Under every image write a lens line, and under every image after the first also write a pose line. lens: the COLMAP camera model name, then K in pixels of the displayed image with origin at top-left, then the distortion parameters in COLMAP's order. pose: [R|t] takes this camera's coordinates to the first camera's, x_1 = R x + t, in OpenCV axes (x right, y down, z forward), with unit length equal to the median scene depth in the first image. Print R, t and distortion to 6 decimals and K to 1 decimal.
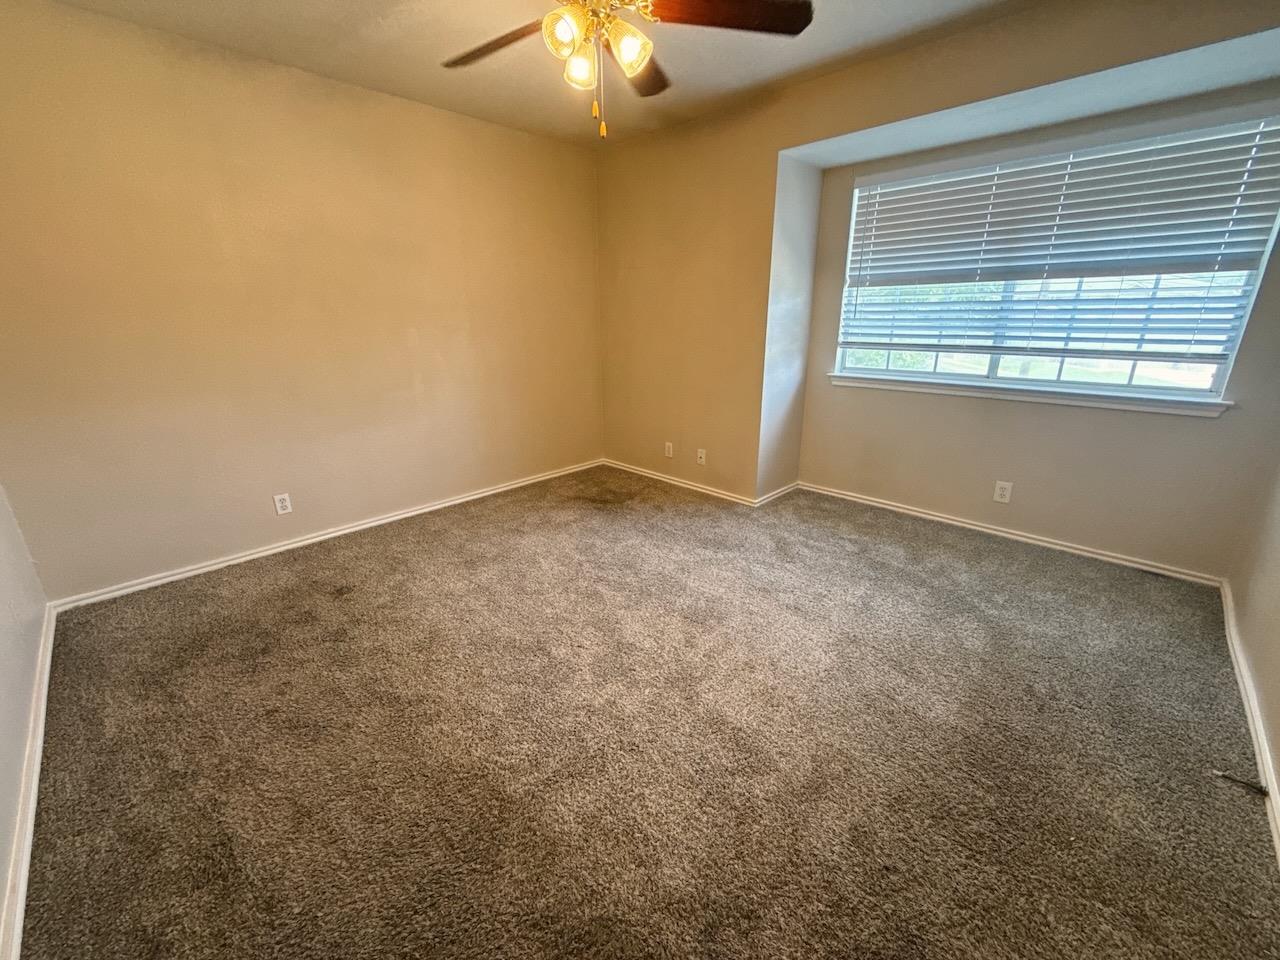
lens RADIAL K [[511.3, 0, 640.1], [0, 511.3, 483.6], [0, 0, 1]] dist [-0.001462, 0.000192]
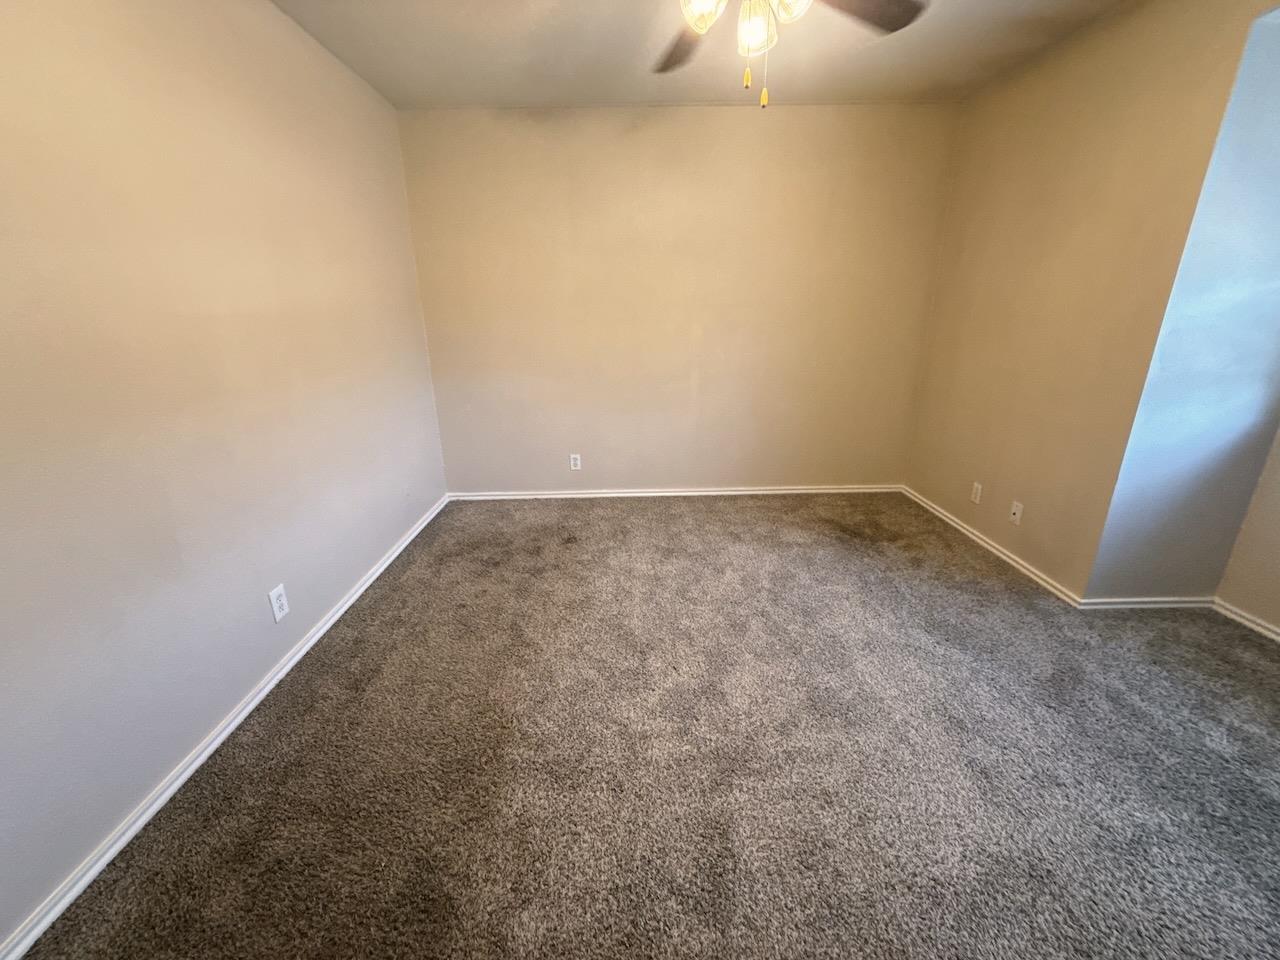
lens RADIAL K [[511.3, 0, 633.6], [0, 511.3, 481.4], [0, 0, 1]] dist [-0.001462, 0.000192]
pose [[0.710151, 0.219379, -0.668998, 0.284942], [-0.212017, 0.972742, 0.093925, -0.067400], [0.671368, 0.075138, 0.737306, 0.166429]]
